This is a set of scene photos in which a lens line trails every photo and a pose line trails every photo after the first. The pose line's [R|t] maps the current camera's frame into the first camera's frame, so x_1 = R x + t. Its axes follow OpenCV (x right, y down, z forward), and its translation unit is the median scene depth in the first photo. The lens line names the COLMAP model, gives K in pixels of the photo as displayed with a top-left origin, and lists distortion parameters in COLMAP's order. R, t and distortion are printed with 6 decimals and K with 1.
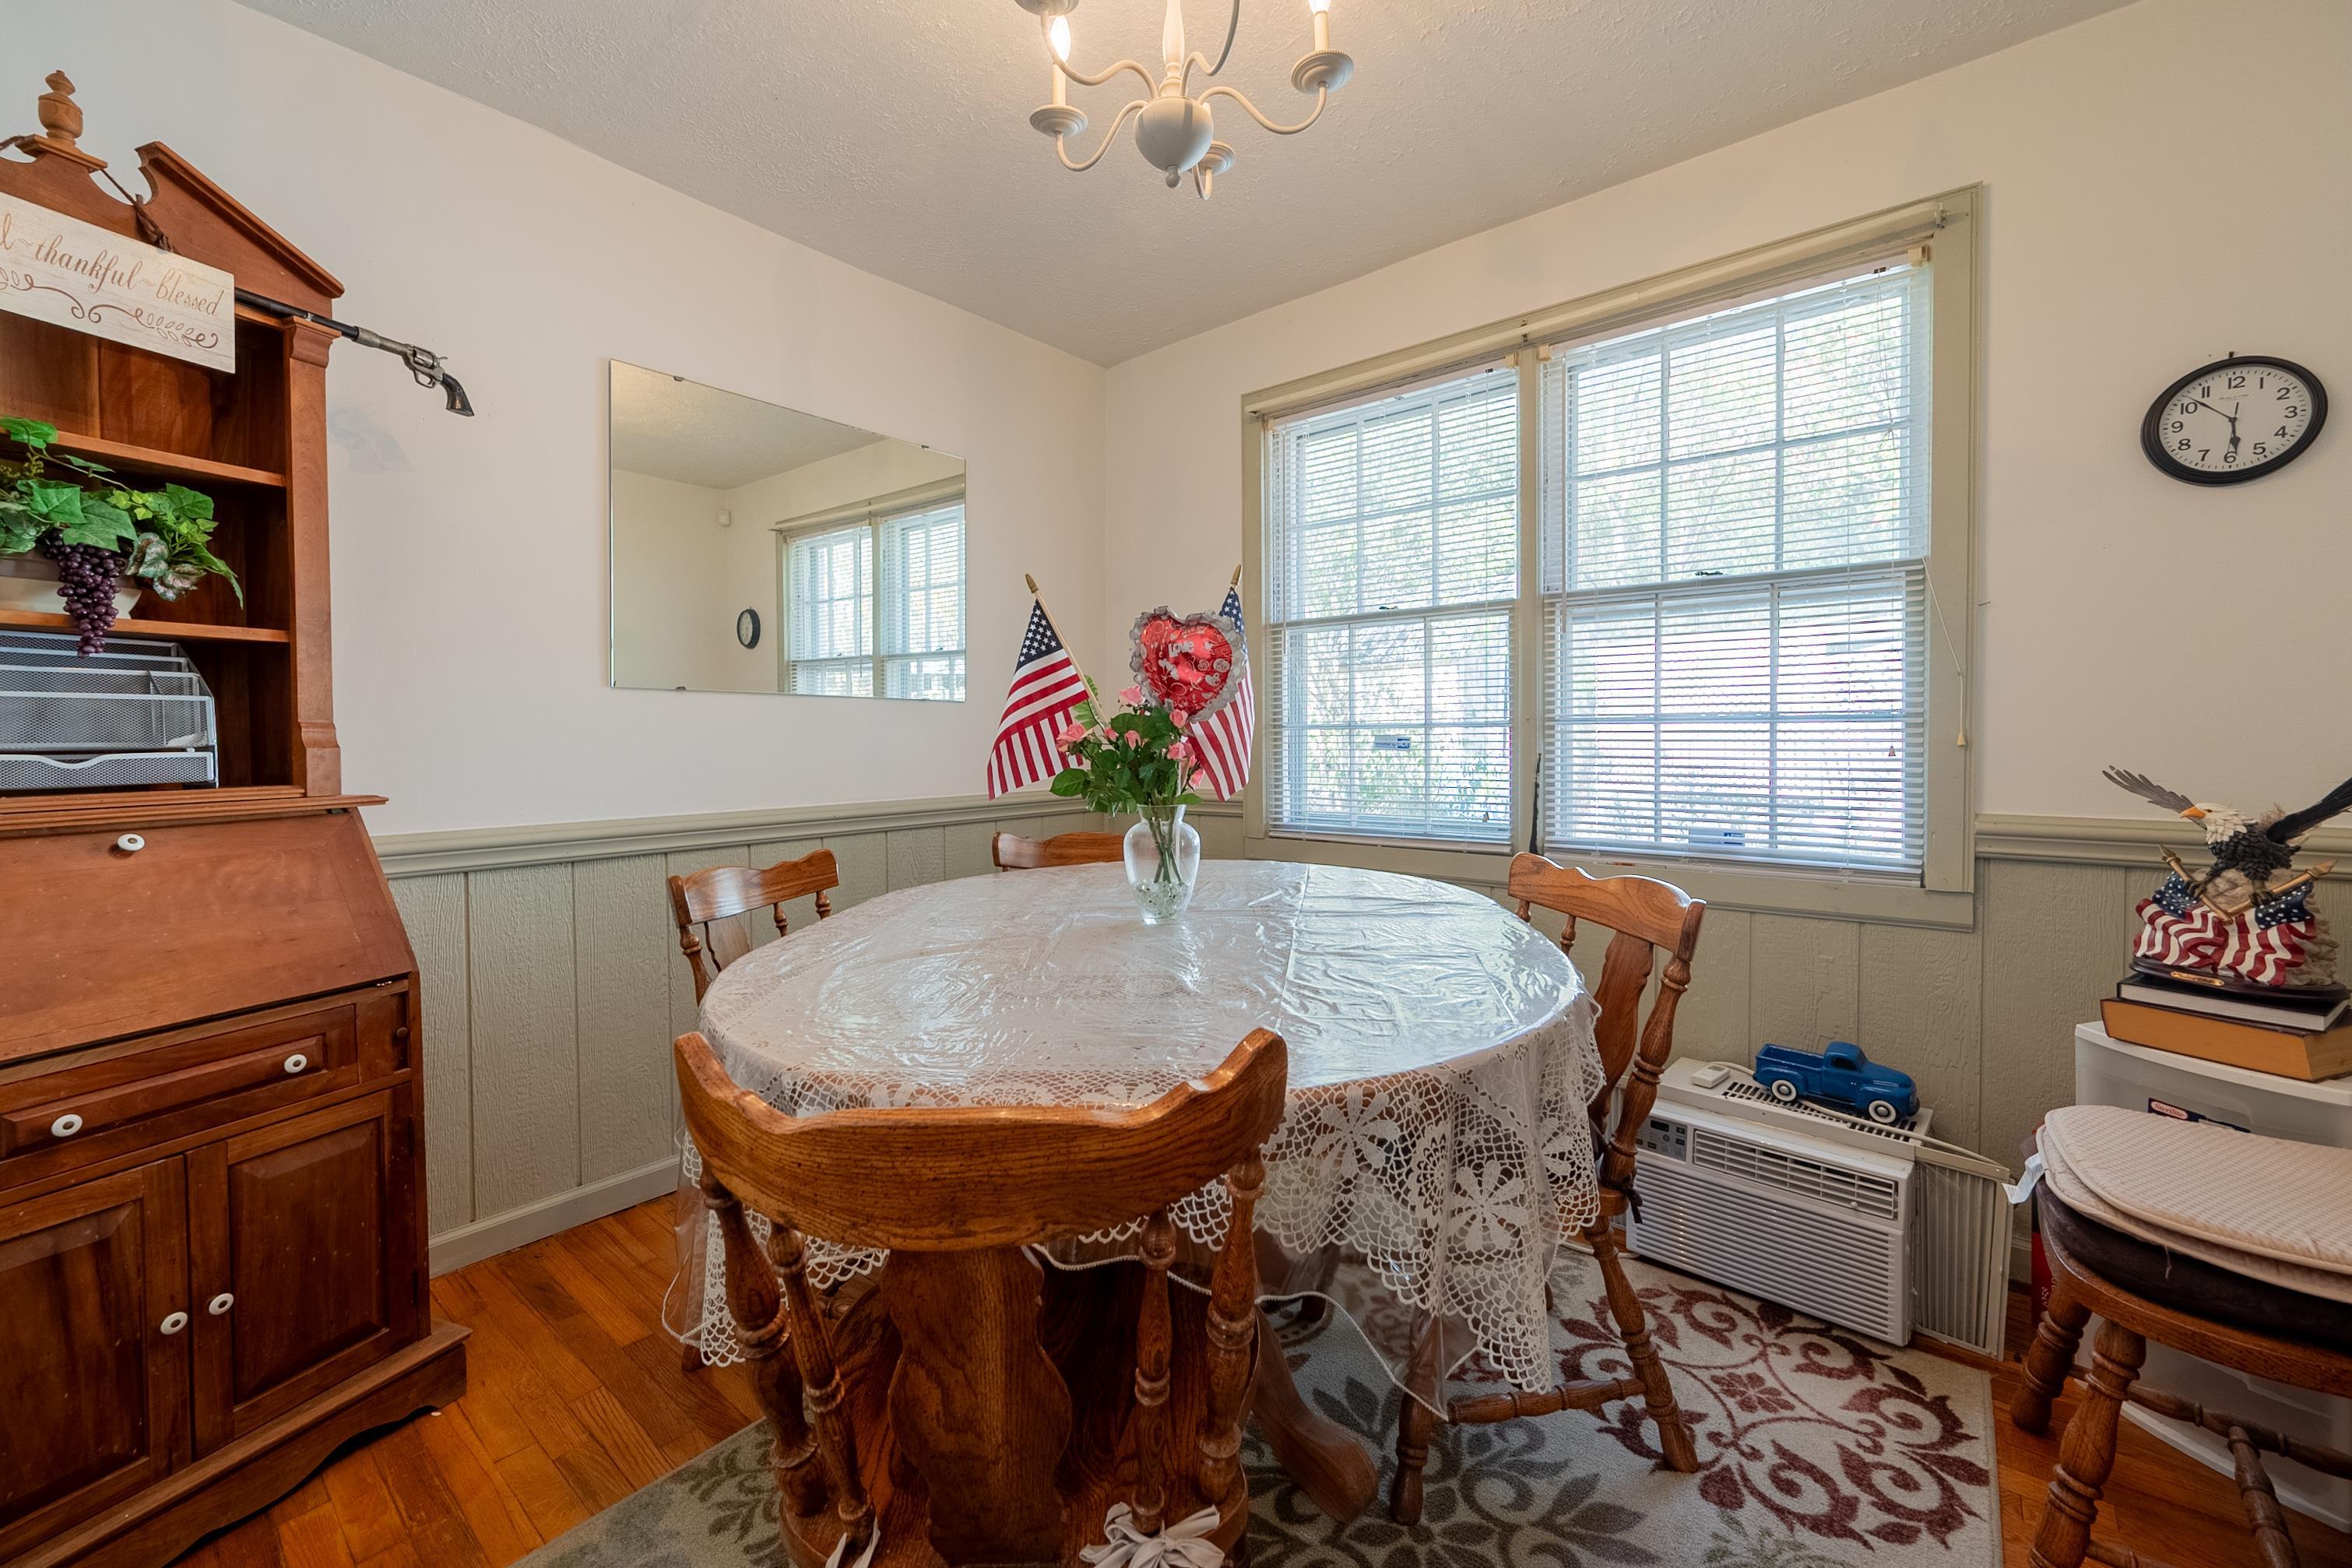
lens RADIAL K [[941.8, 0, 1186.0], [0, 941.8, 787.0], [0, 0, 1]] dist [-0.000170, 0.000511]
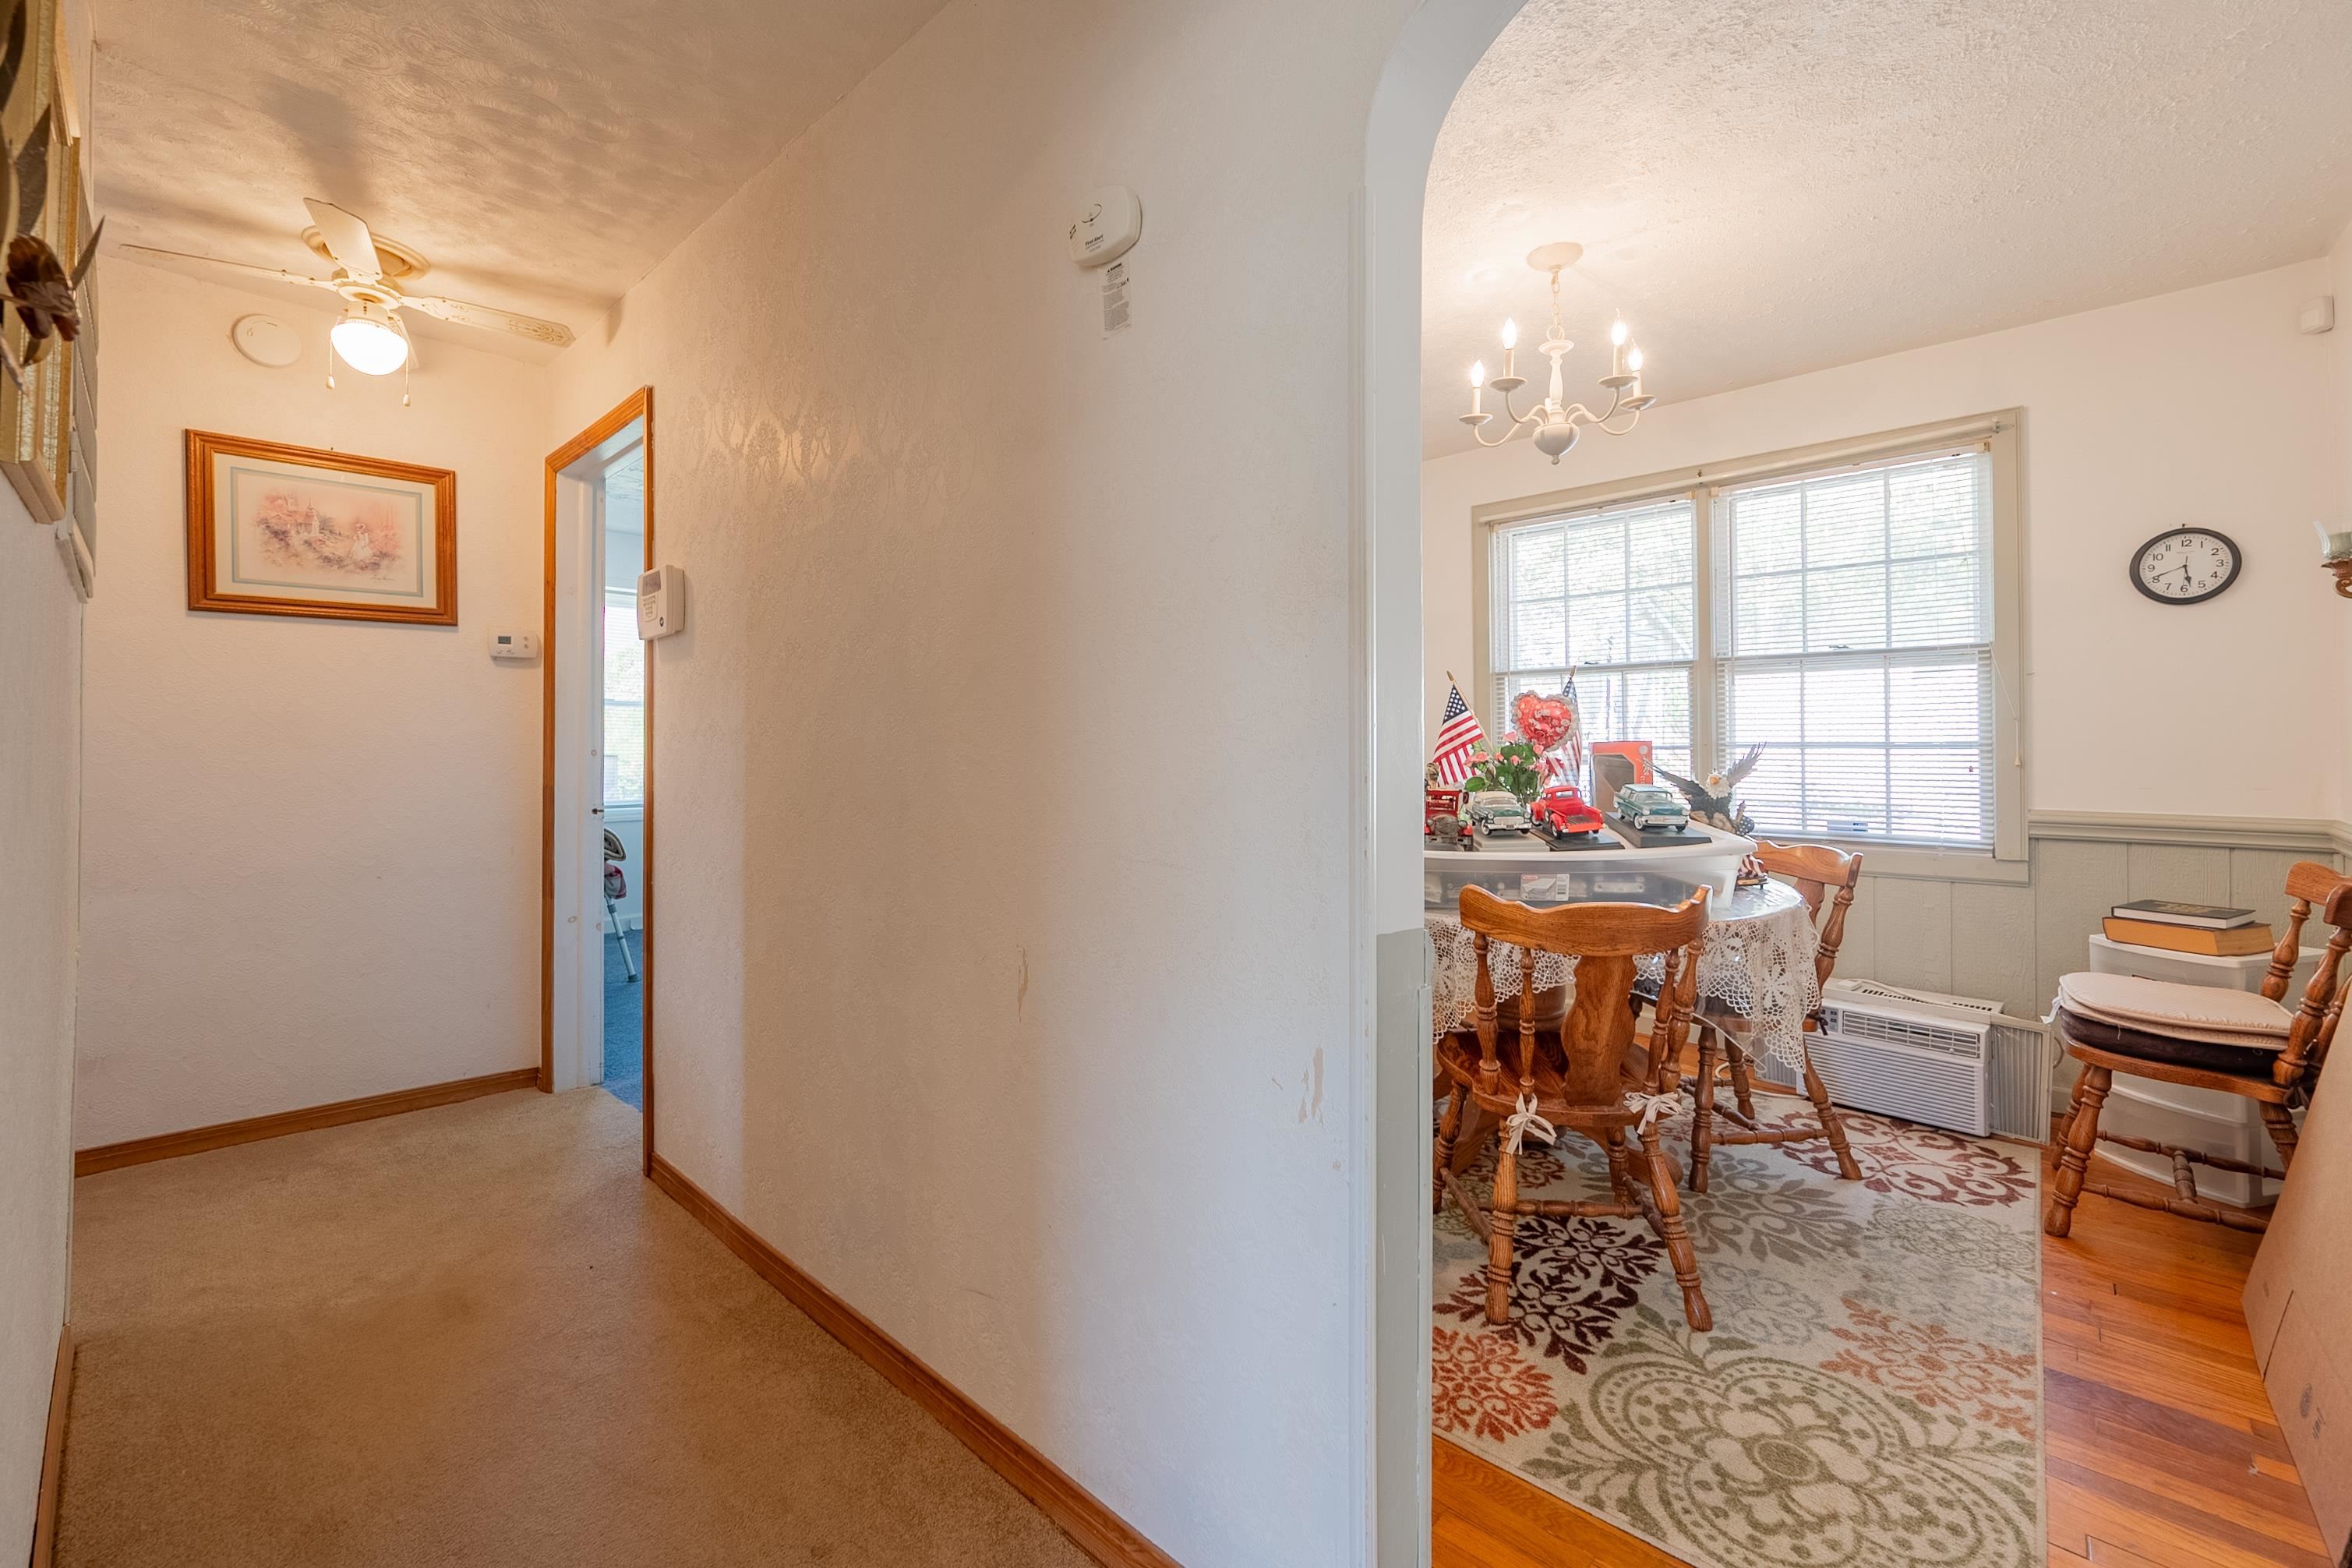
lens RADIAL K [[949.8, 0, 1177.0], [0, 949.8, 766.3], [0, 0, 1]] dist [-0.000381, -0.000214]
pose [[0.998257, 0.001652, -0.059000, -0.528869], [-0.003433, 0.999541, -0.030107, 0.010778], [0.058923, 0.030257, 0.997804, -0.727467]]
